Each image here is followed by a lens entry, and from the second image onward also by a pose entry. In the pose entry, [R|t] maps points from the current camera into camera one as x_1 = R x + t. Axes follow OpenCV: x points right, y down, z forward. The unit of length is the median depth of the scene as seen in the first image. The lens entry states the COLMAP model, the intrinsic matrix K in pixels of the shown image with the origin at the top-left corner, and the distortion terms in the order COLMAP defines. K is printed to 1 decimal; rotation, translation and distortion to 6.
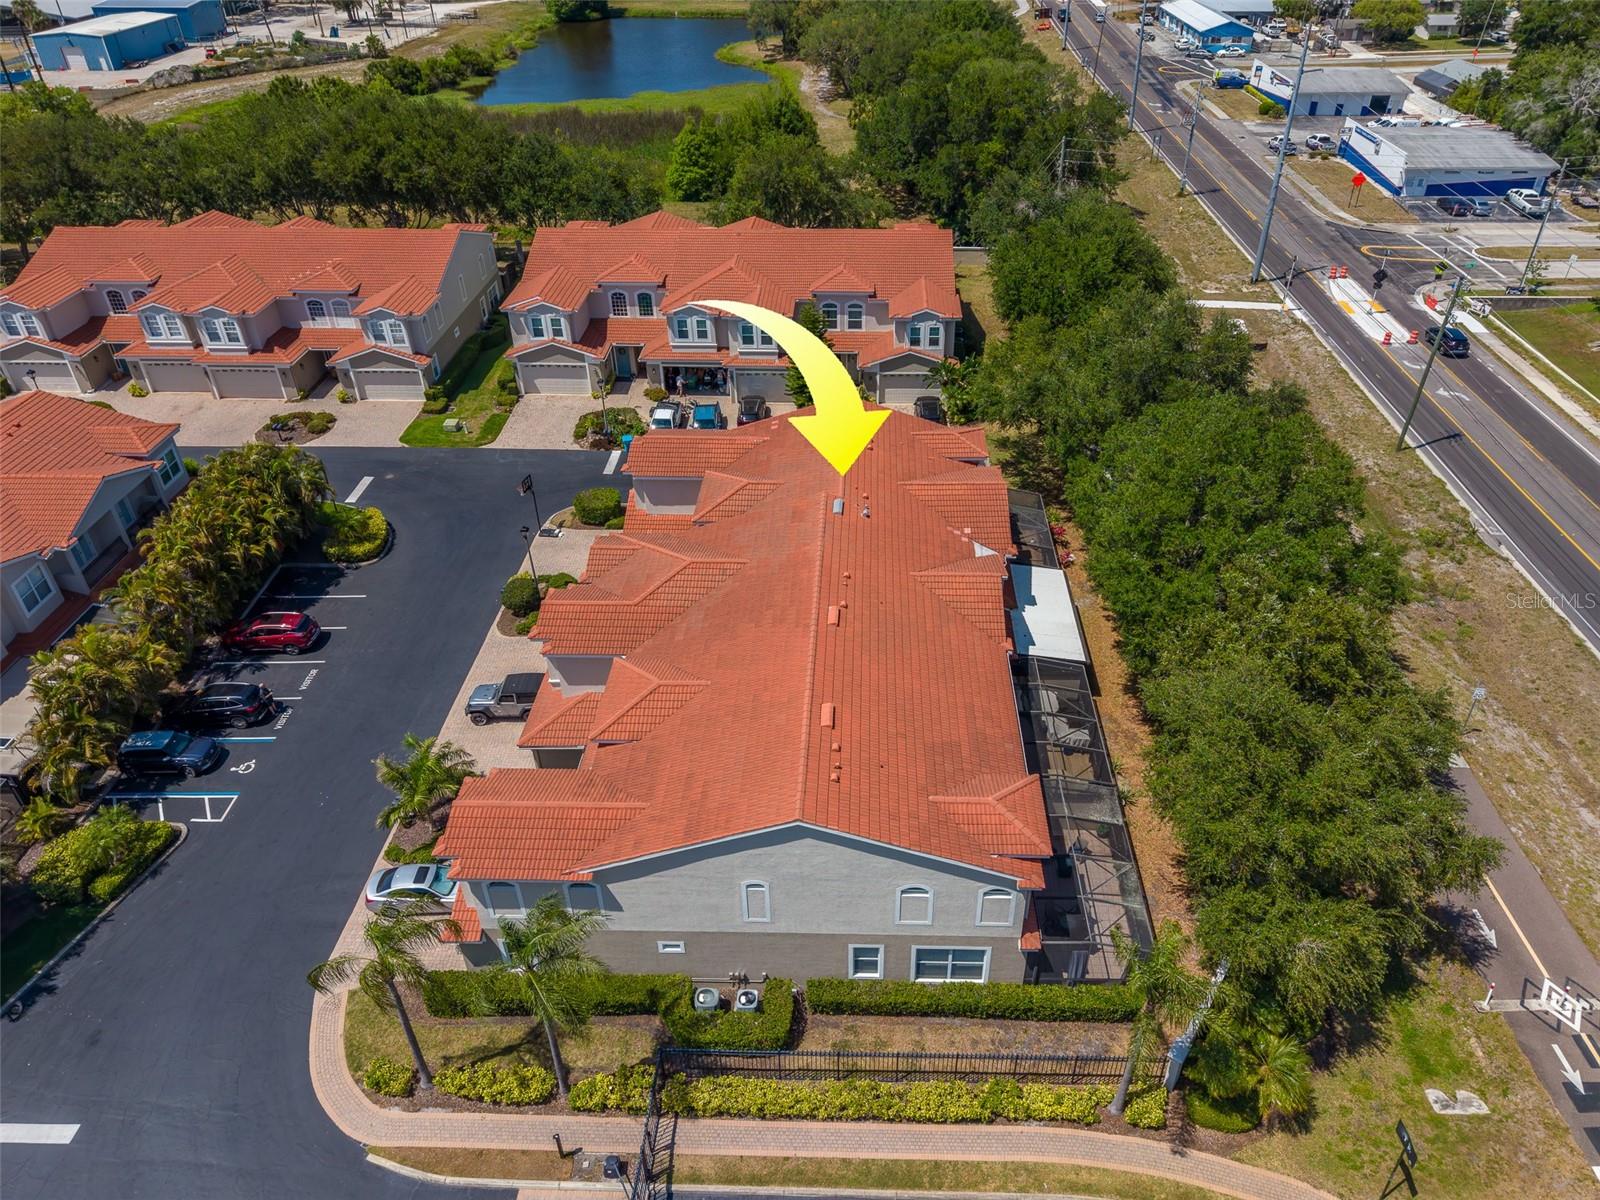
lens RADIAL K [[1091.5, 0, 846.2], [0, 1091.5, 598.9], [0, 0, 1]] dist [0.036703, -0.029729]
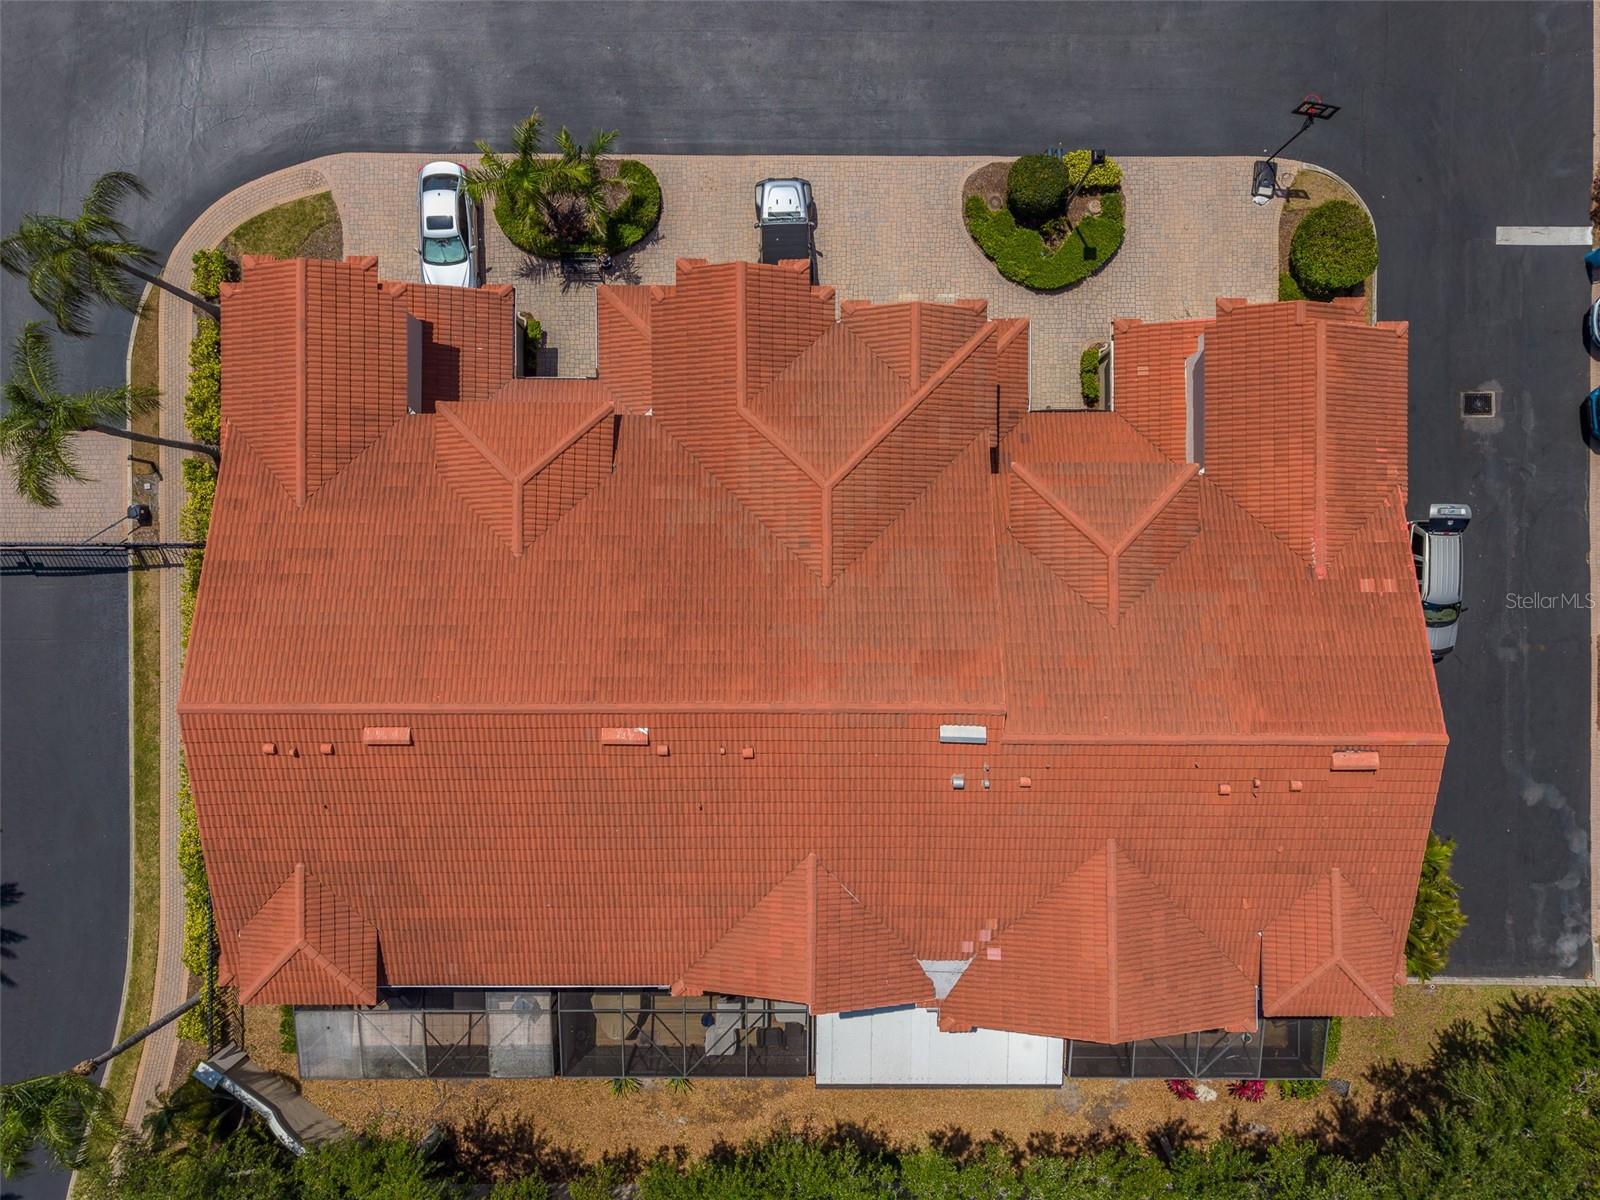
lens RADIAL K [[1066.4, 0, 798.4], [0, 1066.4, 605.6], [0, 0, 1]] dist [0.025570, -0.022758]
pose [[0.020960, 0.999777, 0.002422, -0.048555], [-0.576033, 0.010096, 0.817364, -0.305948], [0.817158, -0.018527, 0.576117, 0.399313]]
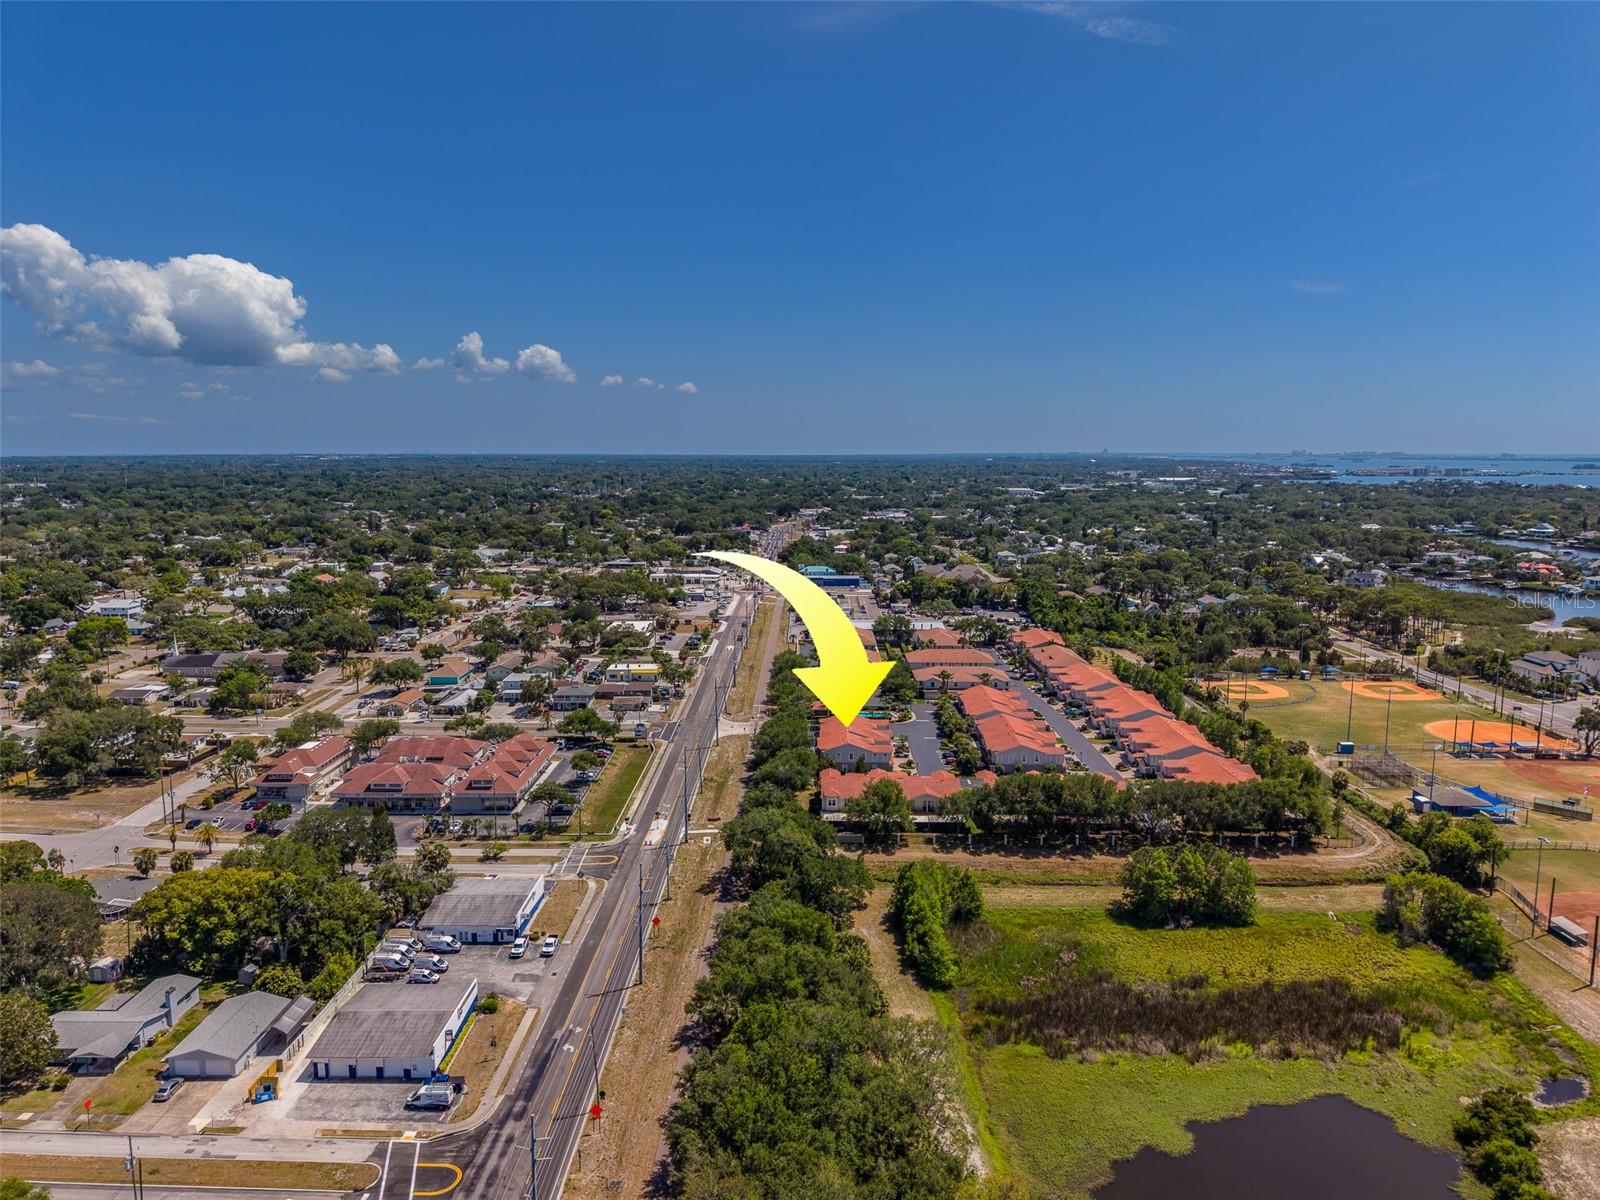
lens RADIAL K [[1066.4, 0, 798.4], [0, 1066.4, 605.6], [0, 0, 1]] dist [0.025570, -0.022758]
pose [[-0.999926, 0.004392, -0.011327, 0.205885], [-0.004575, 0.727569, 0.686019, -2.897353], [0.011254, 0.686020, -0.727495, 3.022743]]
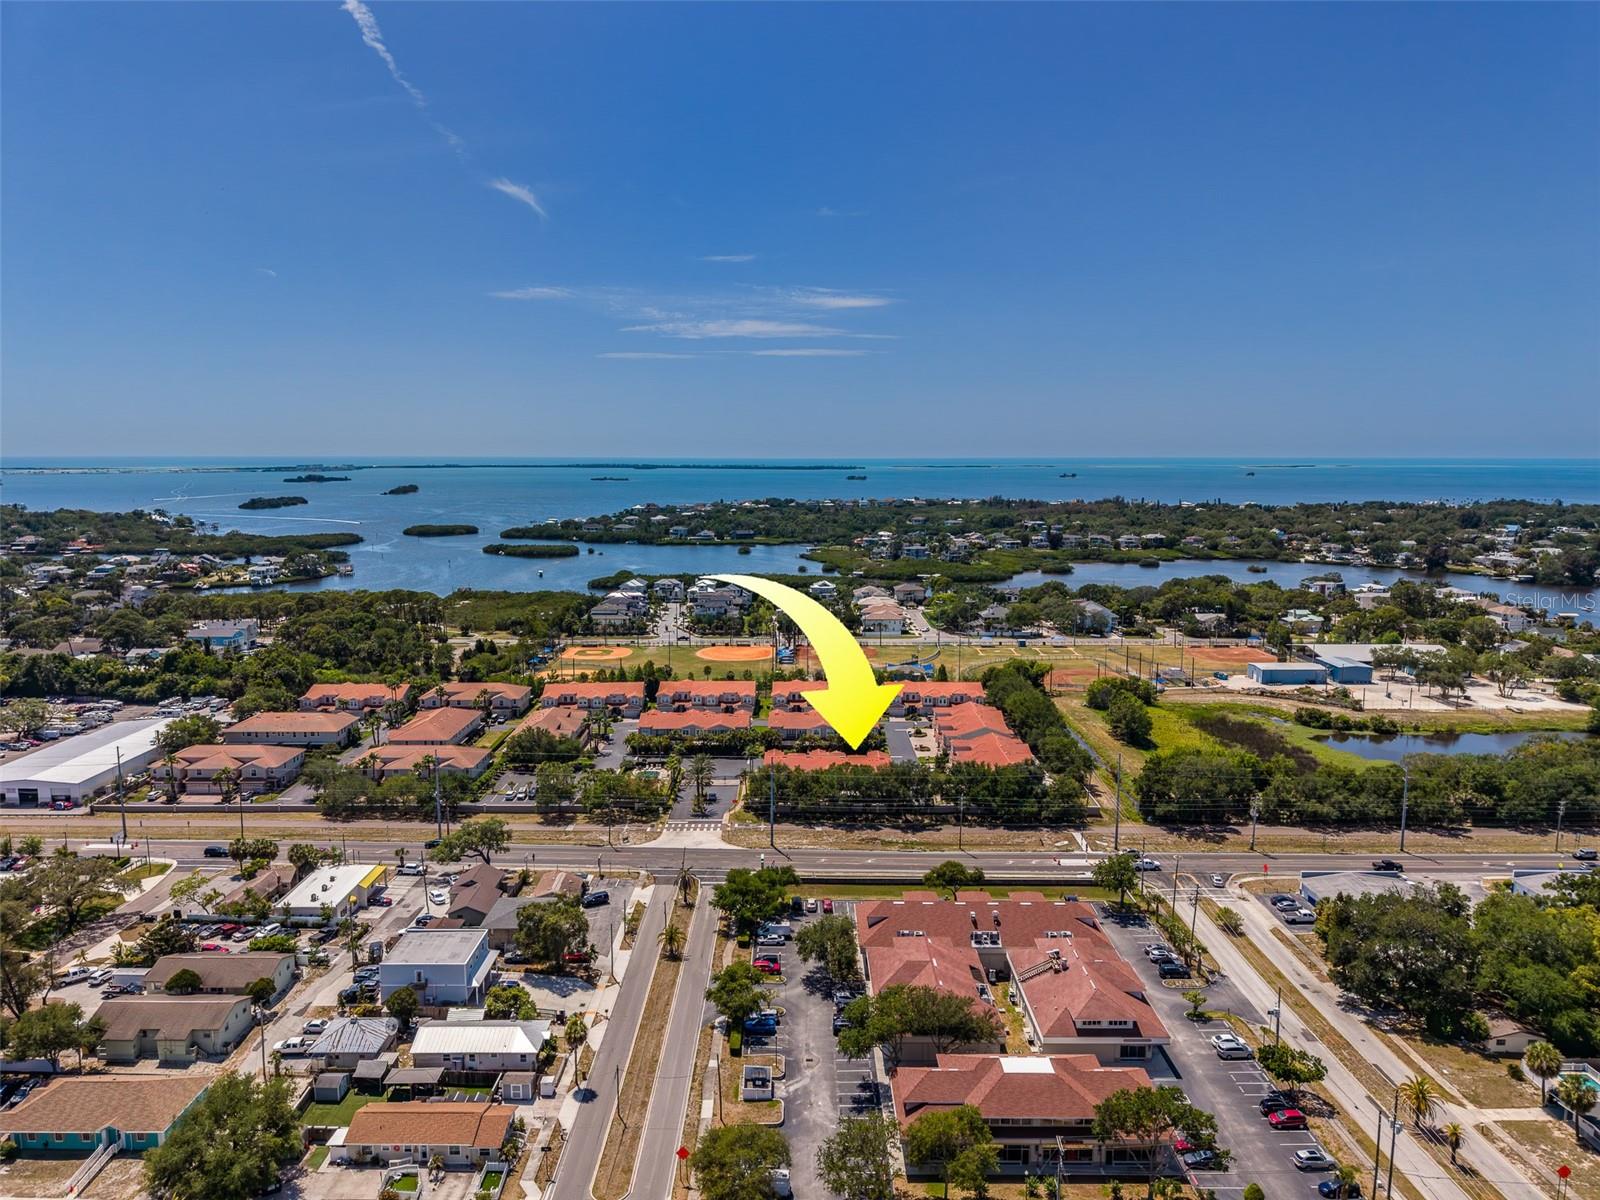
lens RADIAL K [[1066.4, 0, 798.4], [0, 1066.4, 605.6], [0, 0, 1]] dist [0.025570, -0.022758]
pose [[0.020975, 0.146396, -0.989004, 3.312885], [-0.574253, 0.811530, 0.107946, -0.740933], [0.818409, 0.565674, 0.101090, -0.098175]]
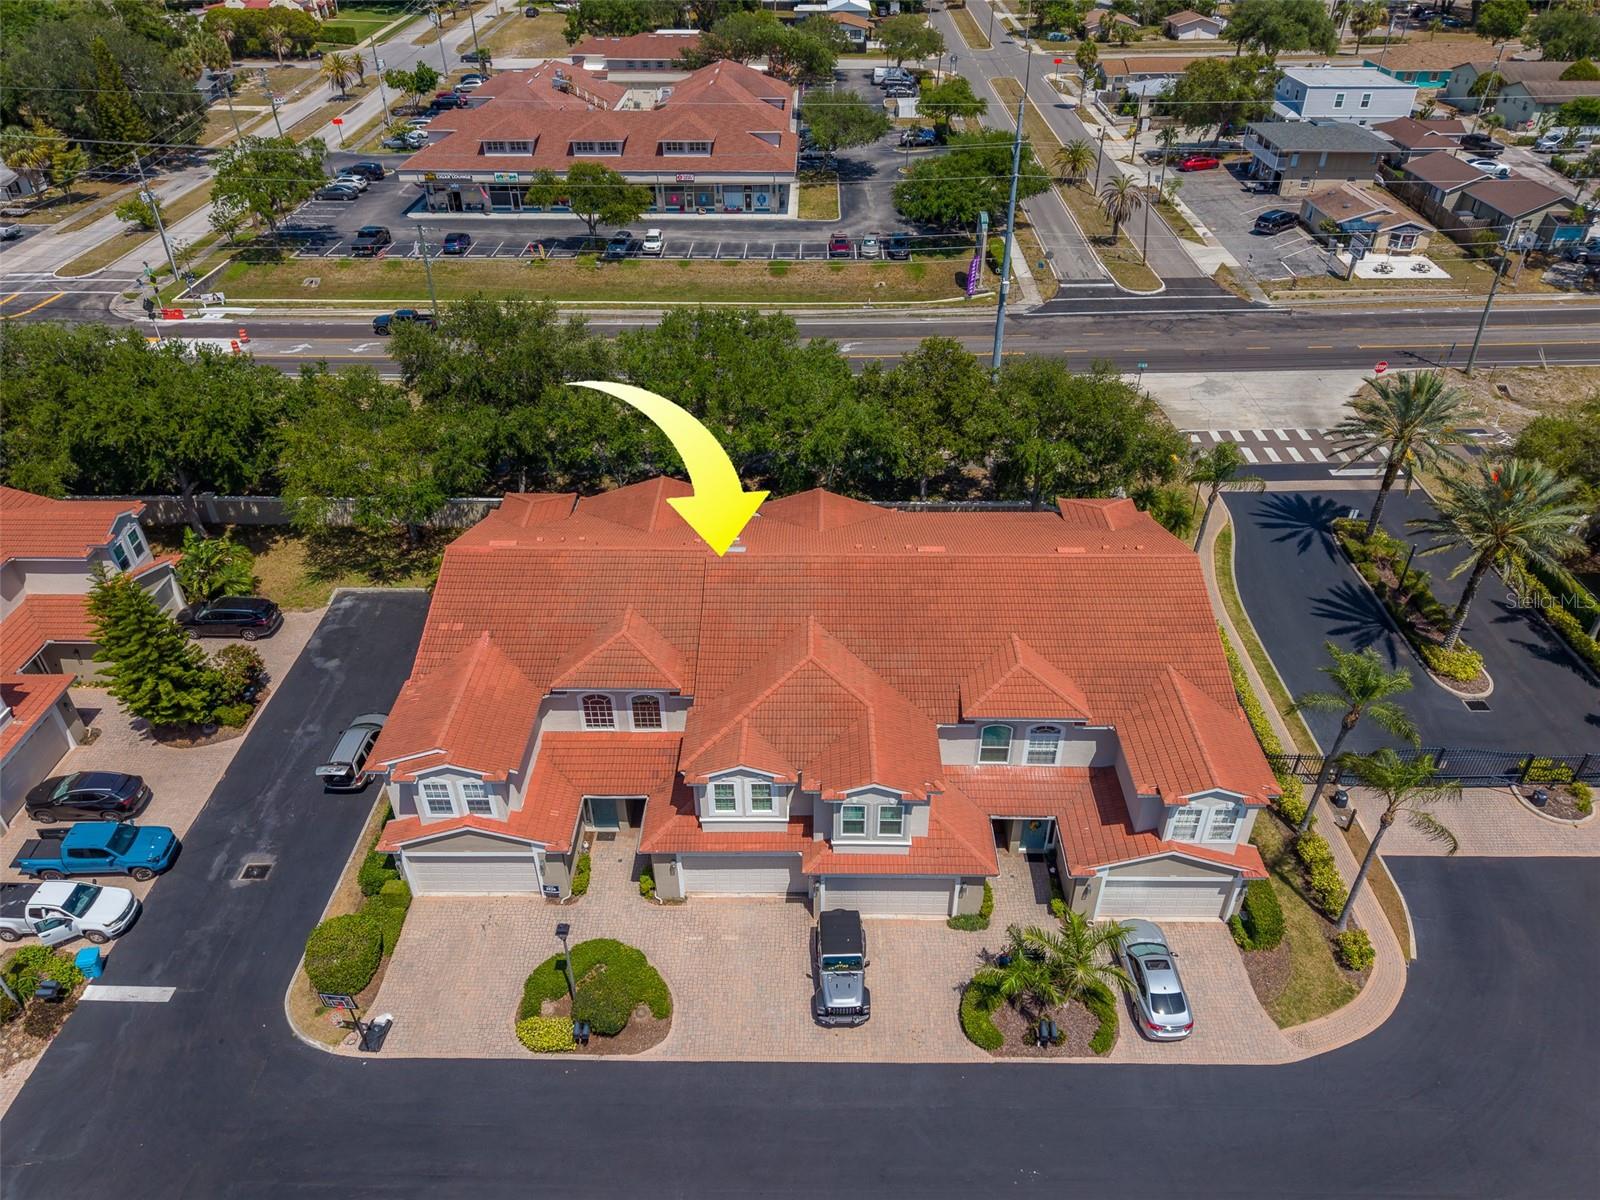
lens RADIAL K [[1088.7, 0, 818.8], [0, 1088.7, 586.4], [0, 0, 1]] dist [0.010335, -0.005051]
pose [[-0.017537, -0.568244, 0.822673, -0.507990], [0.571626, 0.669370, 0.474539, -0.296338], [-0.820327, 0.478583, 0.313084, 0.425008]]
